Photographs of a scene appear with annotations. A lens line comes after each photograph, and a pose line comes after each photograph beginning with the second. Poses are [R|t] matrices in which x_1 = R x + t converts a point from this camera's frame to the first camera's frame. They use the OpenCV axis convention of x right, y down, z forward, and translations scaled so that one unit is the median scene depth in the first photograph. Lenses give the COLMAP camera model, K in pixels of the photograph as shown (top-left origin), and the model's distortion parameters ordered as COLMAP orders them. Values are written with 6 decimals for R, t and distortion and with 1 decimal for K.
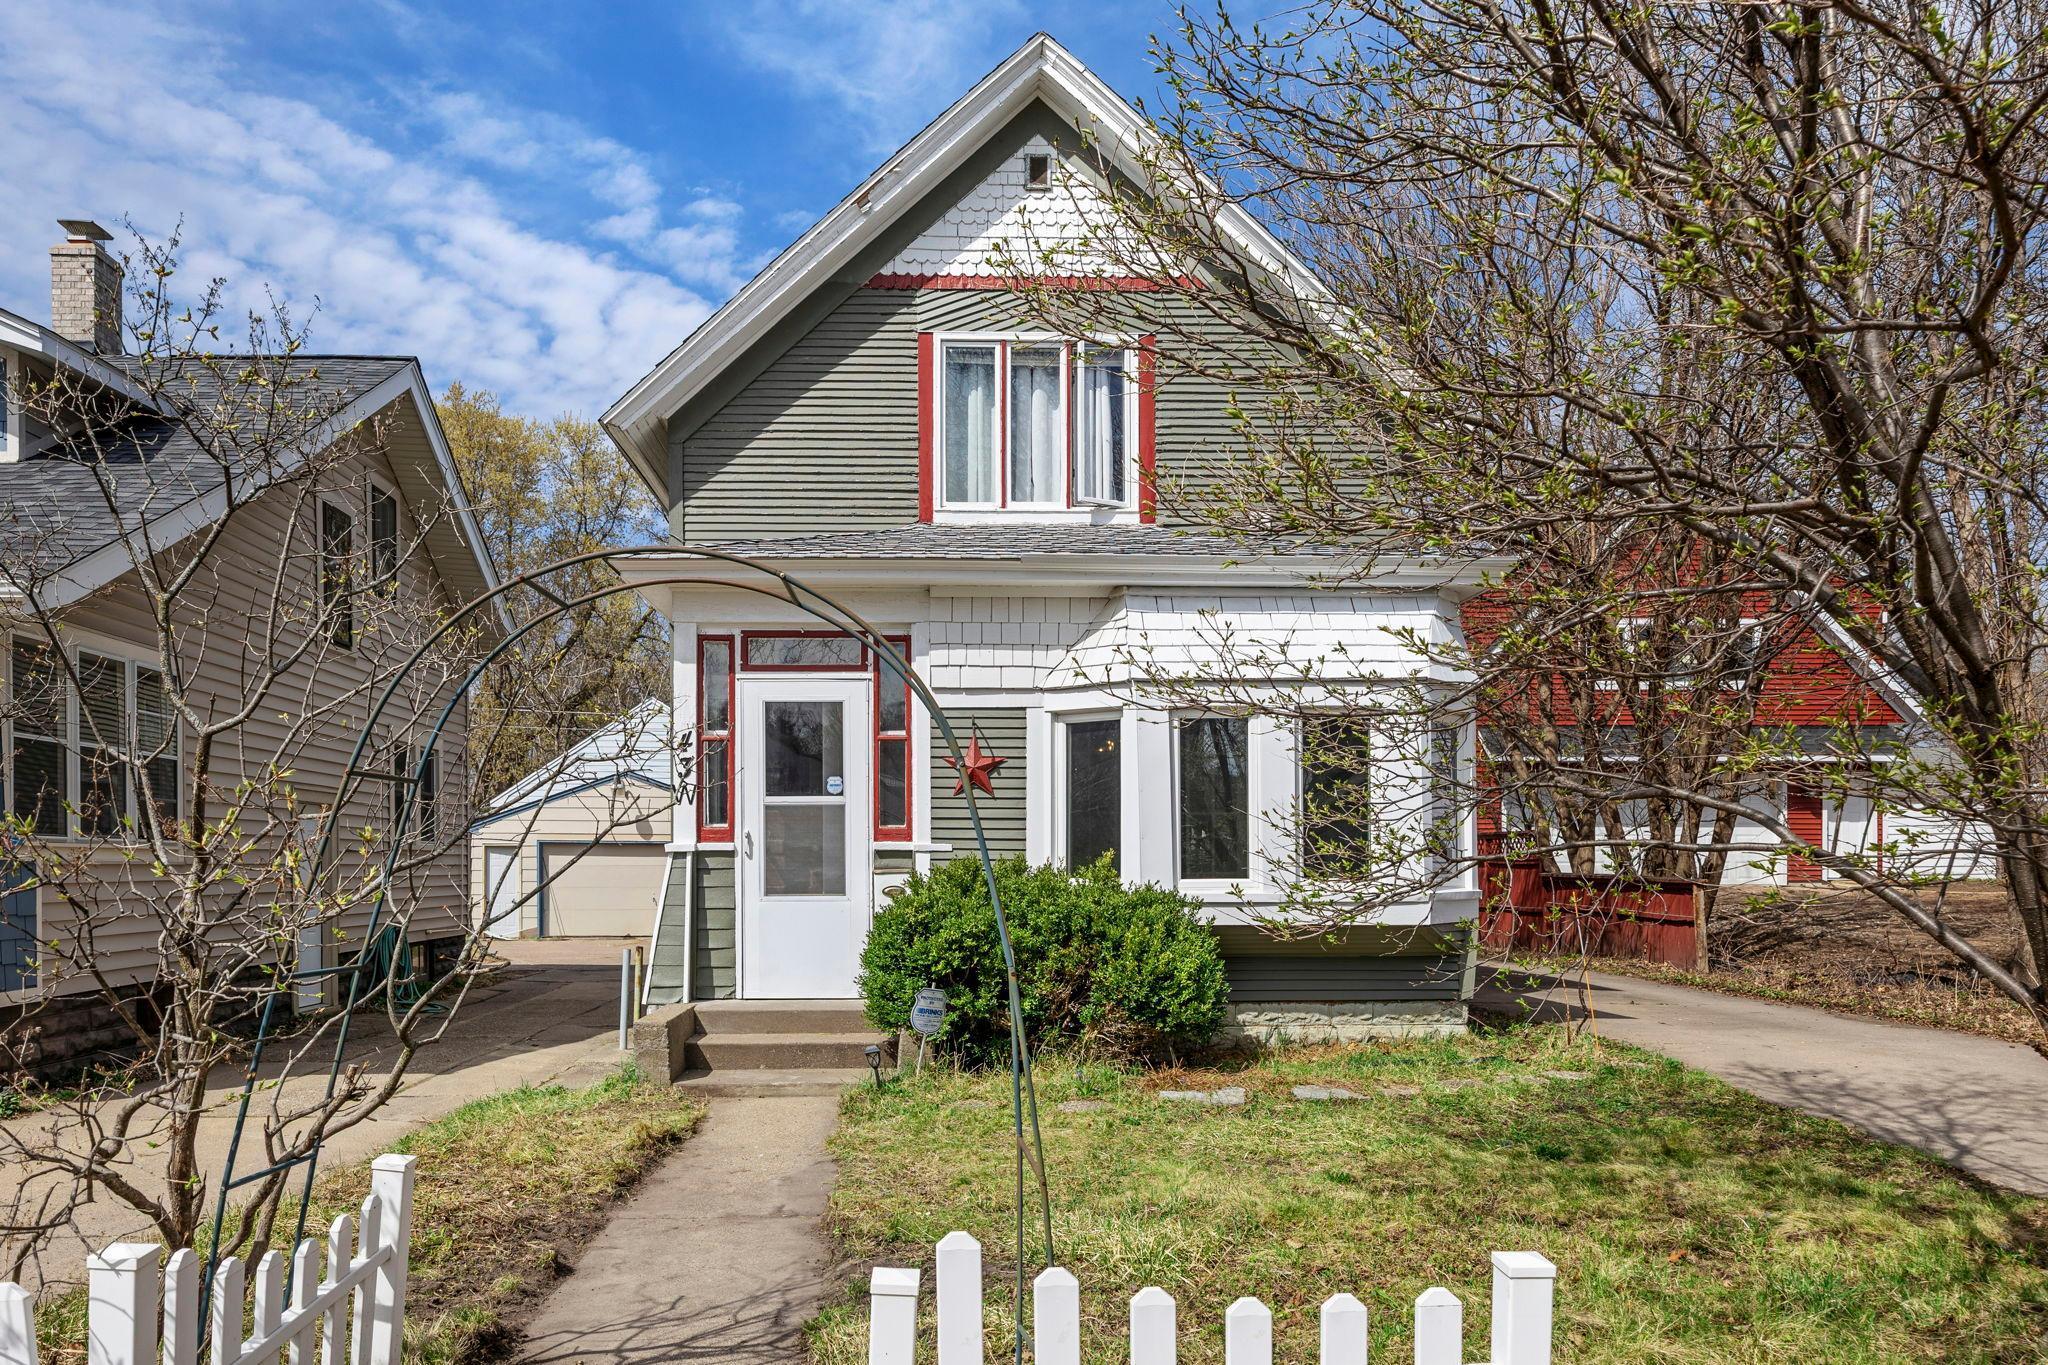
lens RADIAL K [[1383.3, 0, 1023.1], [0, 1383.3, 777.6], [0, 0, 1]] dist [-0.000158, 0.000495]
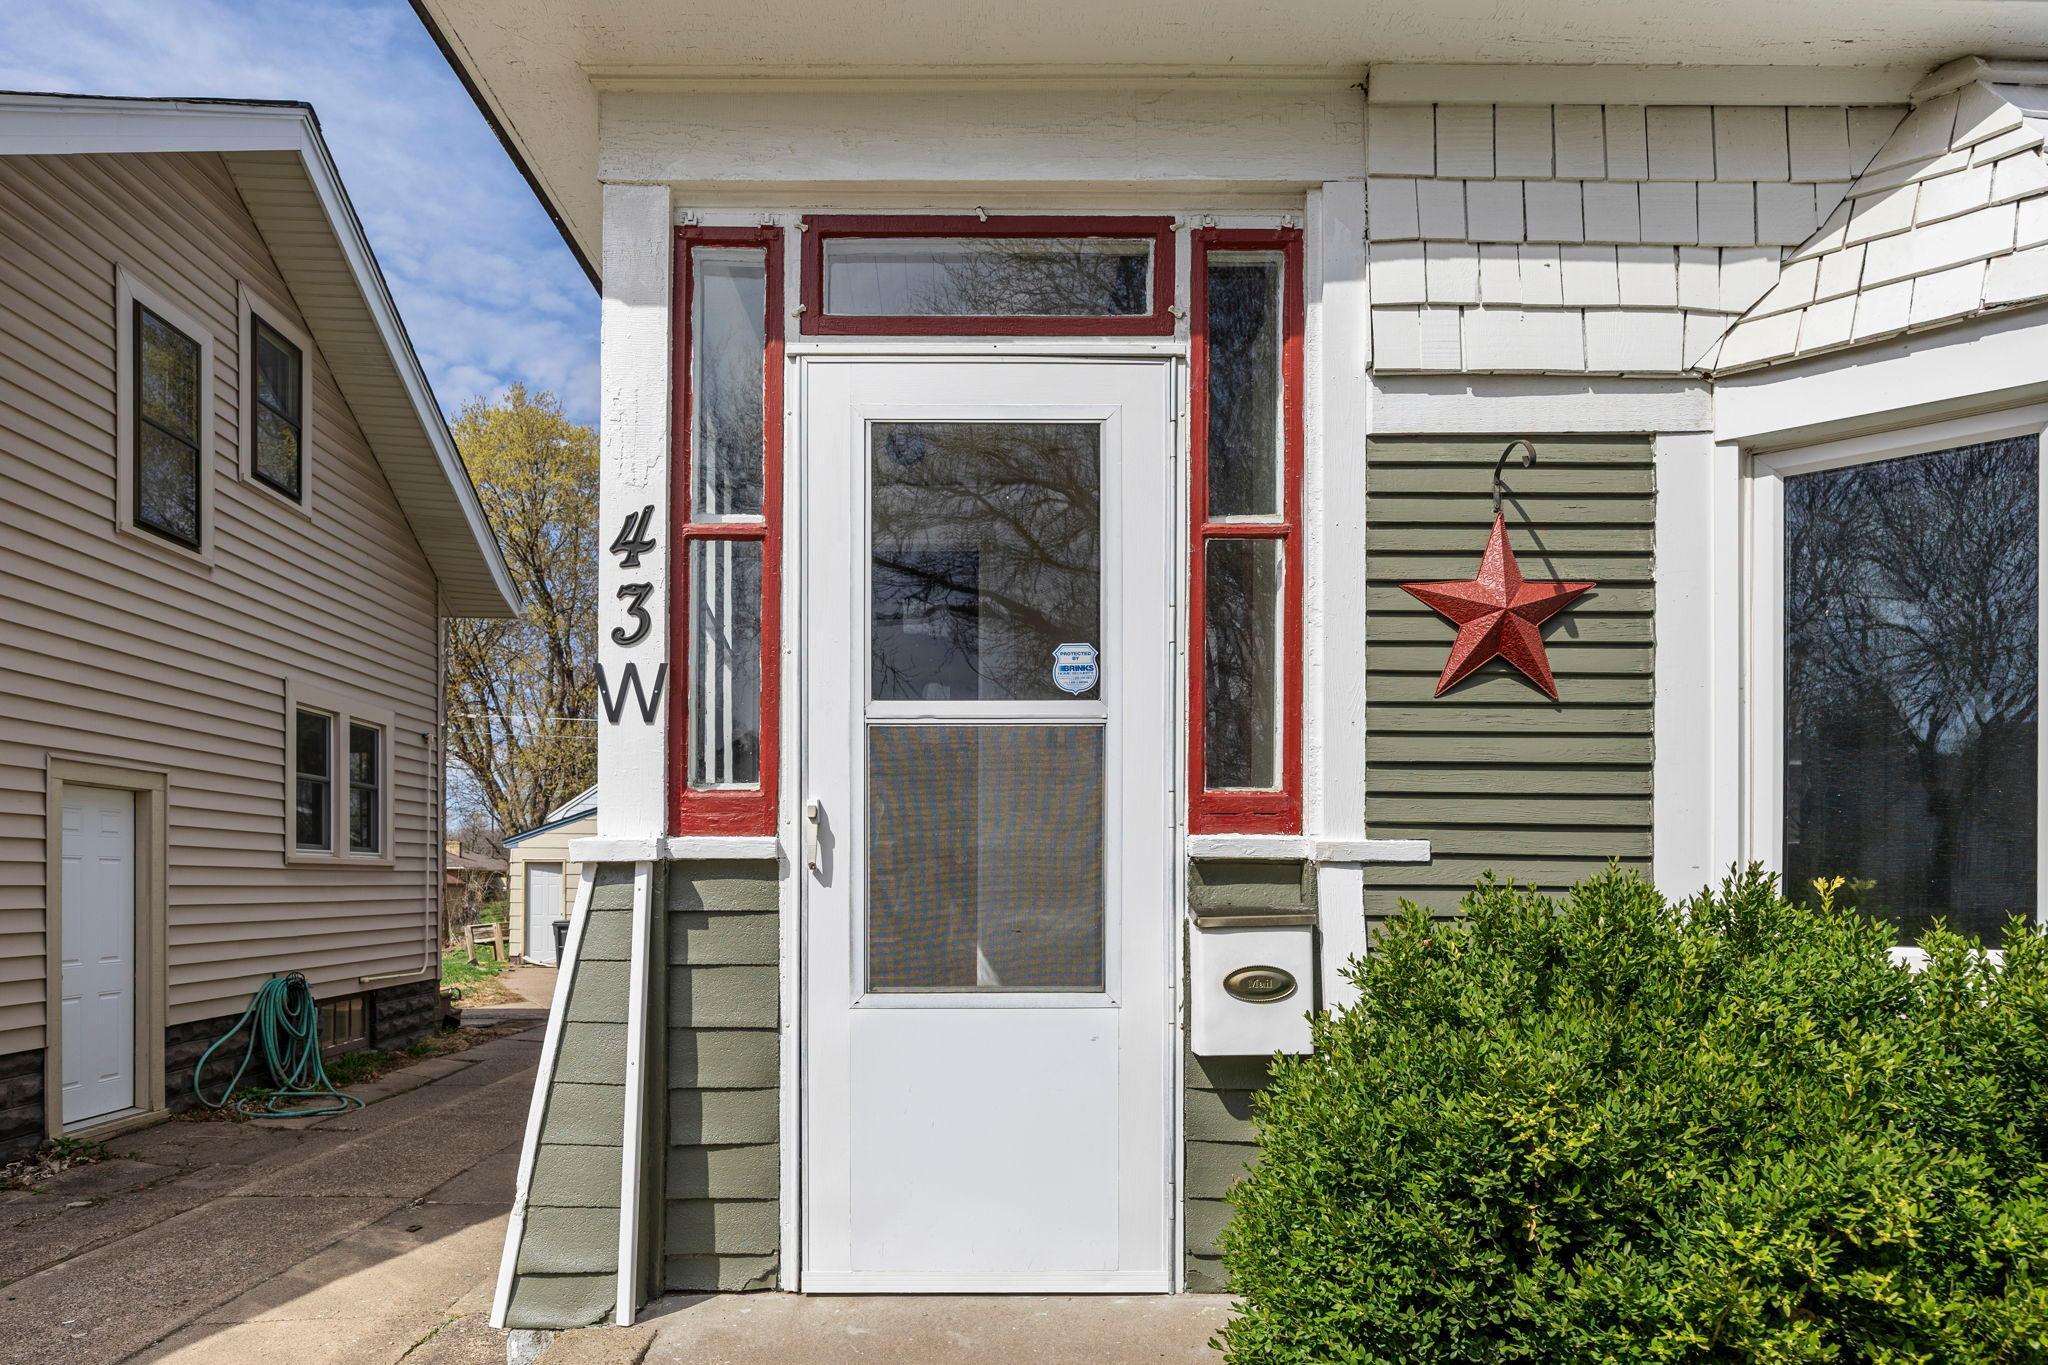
lens RADIAL K [[895.2, 0, 1020.1], [0, 895.2, 809.8], [0, 0, 1]] dist [0.001200, 0.000131]
pose [[0.999736, 0.003759, 0.022667, -0.154608], [-0.003420, 0.999882, -0.014967, 0.043787], [-0.022721, 0.014885, 0.999631, 0.780186]]
